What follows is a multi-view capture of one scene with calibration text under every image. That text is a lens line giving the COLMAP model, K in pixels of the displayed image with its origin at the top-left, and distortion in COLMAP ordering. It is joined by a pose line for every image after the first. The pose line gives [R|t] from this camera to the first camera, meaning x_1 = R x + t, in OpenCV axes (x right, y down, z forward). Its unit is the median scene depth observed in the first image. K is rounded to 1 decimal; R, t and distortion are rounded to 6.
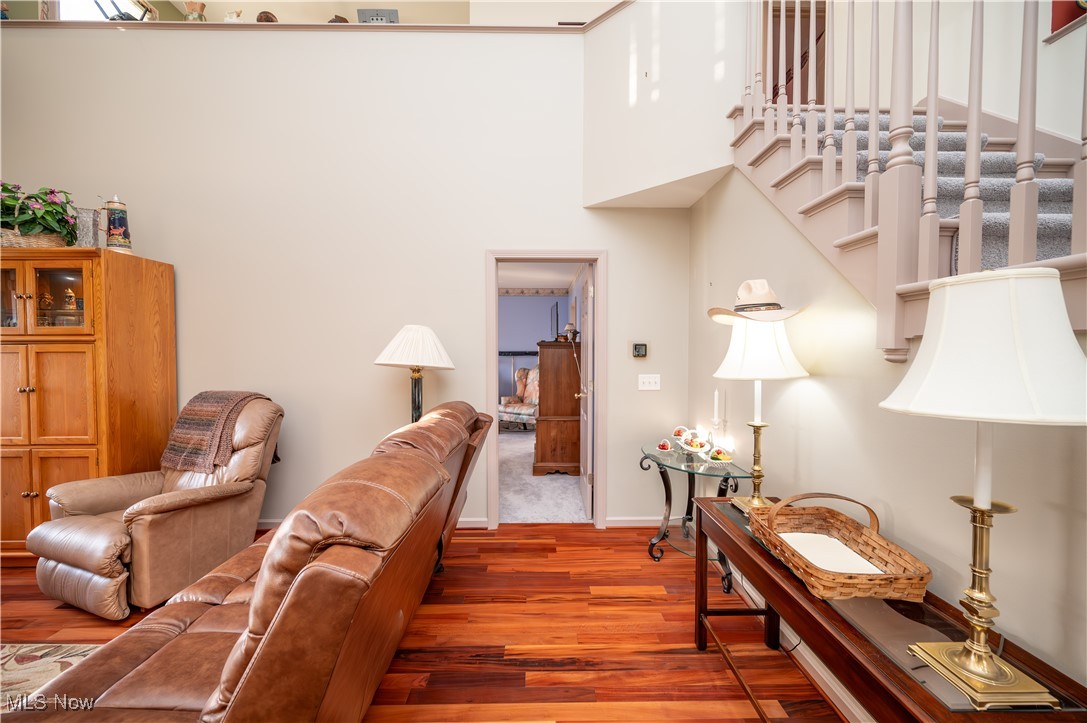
lens RADIAL K [[433.5, 0, 539.3], [0, 433.5, 360.0], [0, 0, 1]] dist [-0.000401, -0.001130]
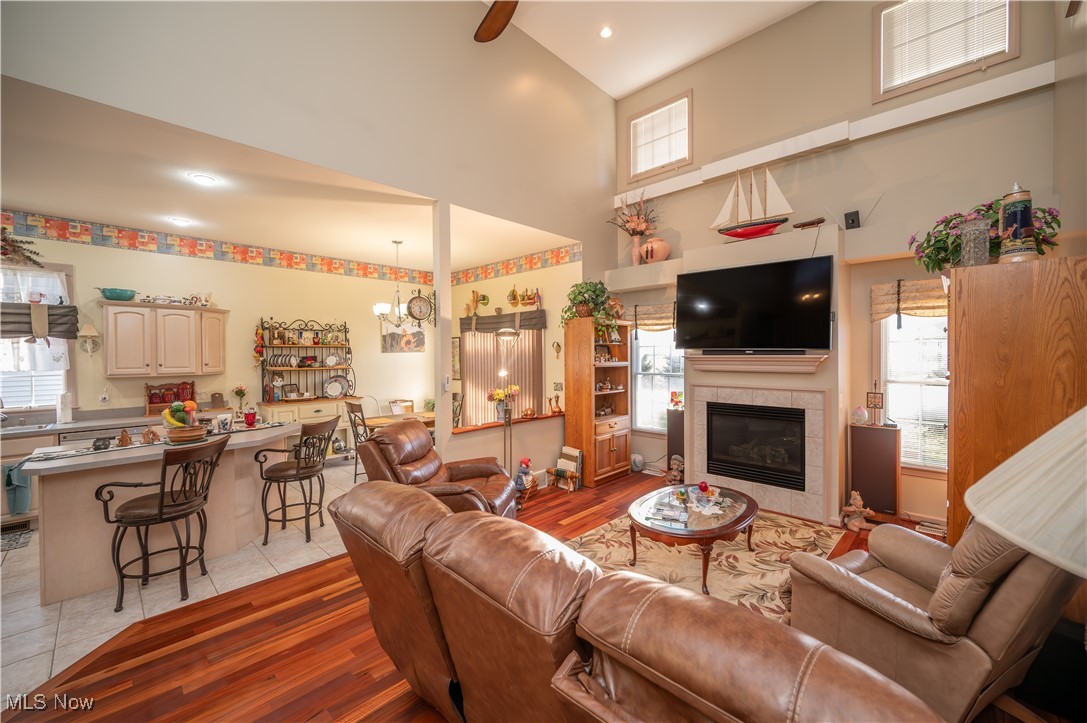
lens RADIAL K [[433.5, 0, 550.0], [0, 433.5, 356.6], [0, 0, 1]] dist [-0.000401, -0.001130]
pose [[-0.693357, 0.012775, -0.720481, 0.124023], [-0.007959, 0.999646, 0.025384, -0.100097], [0.720550, 0.023335, -0.693010, 0.985798]]
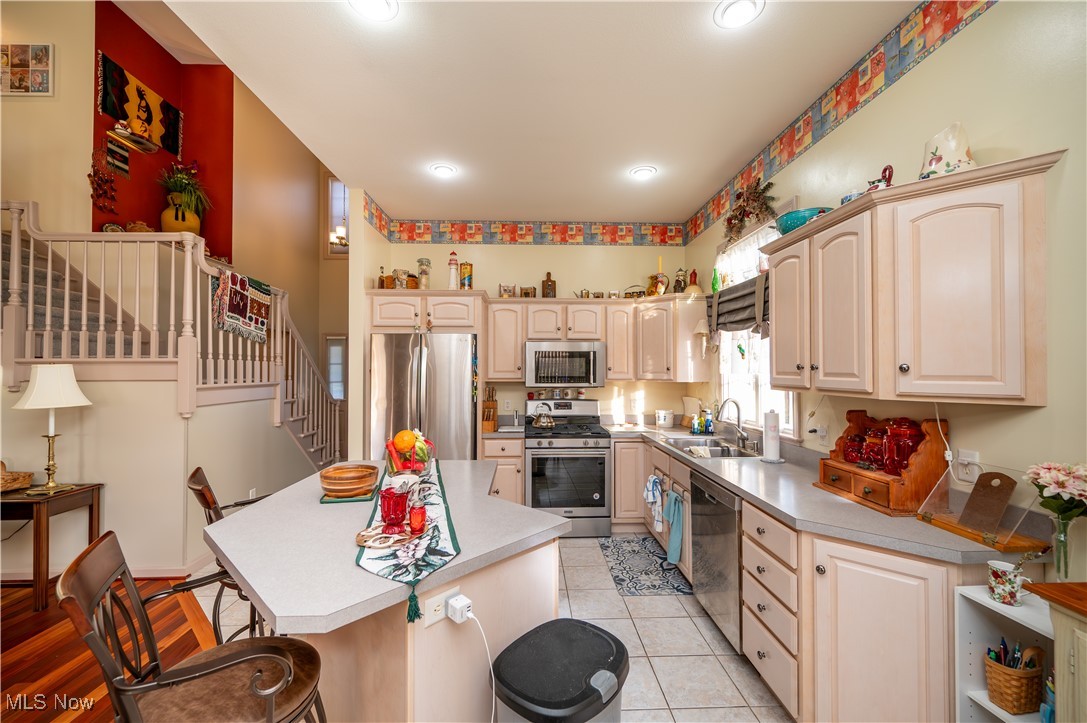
lens RADIAL K [[433.5, 0, 526.4], [0, 433.5, 366.5], [0, 0, 1]] dist [-0.000401, -0.001130]
pose [[-0.028522, 0.009336, 0.999550, -0.721525], [0.026044, 0.999624, -0.008593, -0.021675], [-0.999254, 0.025787, -0.028755, -0.767923]]
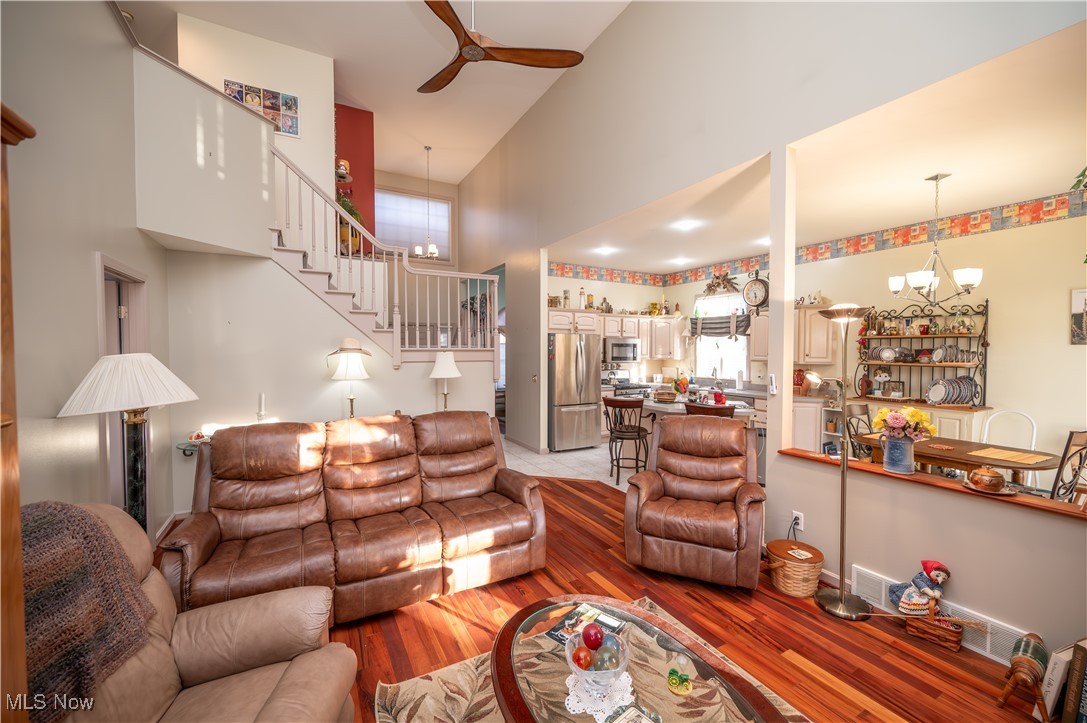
lens RADIAL K [[433.5, 0, 548.9], [0, 433.5, 361.5], [0, 0, 1]] dist [-0.000401, -0.001130]
pose [[-0.487052, -0.026227, 0.872979, -1.397580], [0.019790, 0.998961, 0.041054, -0.089264], [-0.873149, 0.037272, -0.486027, 0.784596]]
